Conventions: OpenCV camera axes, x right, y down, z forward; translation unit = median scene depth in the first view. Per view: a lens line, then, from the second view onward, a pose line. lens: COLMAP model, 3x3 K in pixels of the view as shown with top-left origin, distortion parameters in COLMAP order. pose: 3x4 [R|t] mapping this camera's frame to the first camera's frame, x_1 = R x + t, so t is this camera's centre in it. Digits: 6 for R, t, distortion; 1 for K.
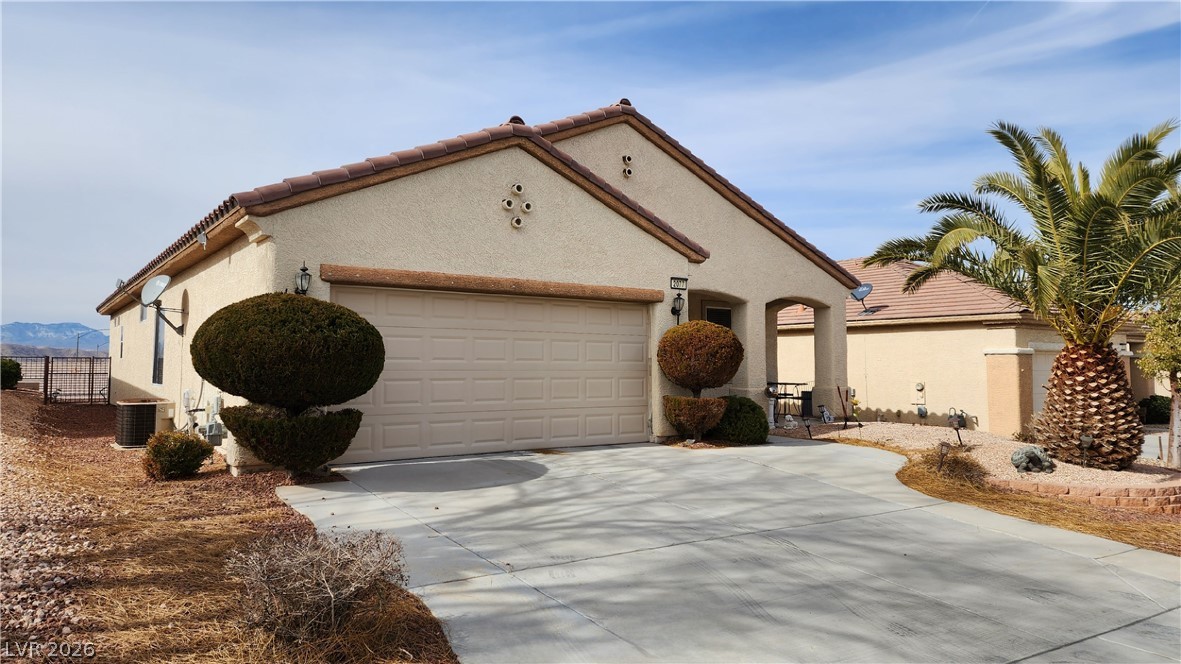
lens RADIAL K [[777.5, 0, 587.7], [0, 777.5, 338.6], [0, 0, 1]] dist [0.059303, -0.036130]
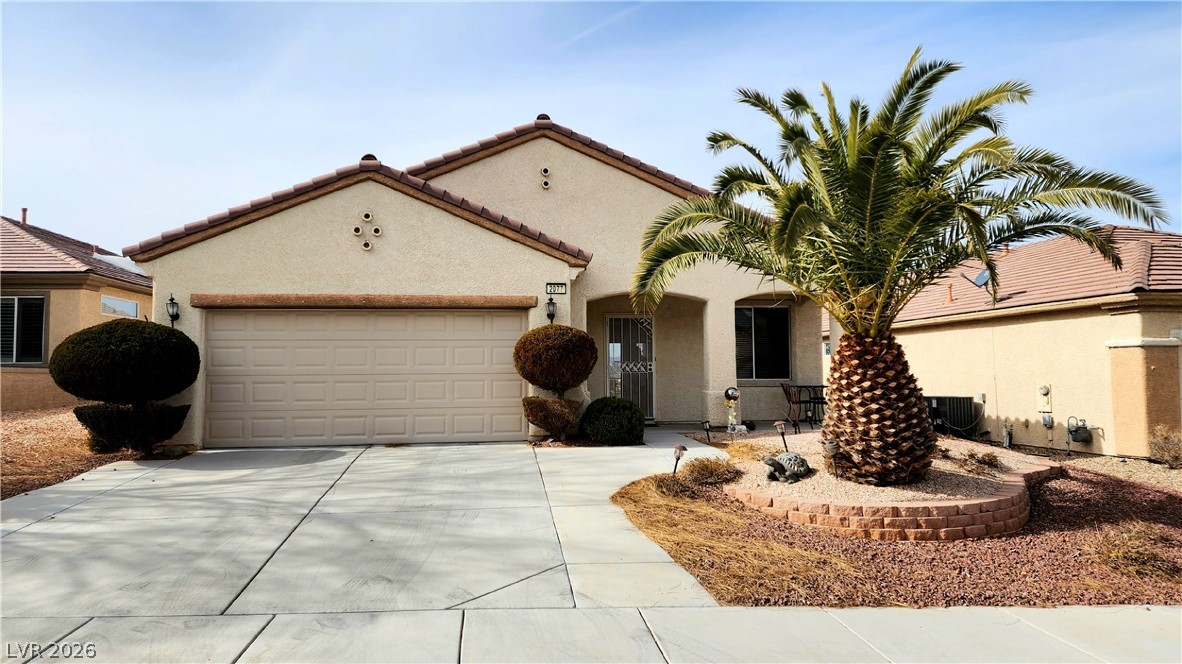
lens RADIAL K [[778.1, 0, 588.2], [0, 778.1, 338.6], [0, 0, 1]] dist [0.059303, -0.036130]
pose [[0.885676, -0.033089, -0.463124, 0.686273], [0.028627, 0.999451, -0.016663, 0.015693], [0.463421, 0.001501, 0.886137, 0.117877]]
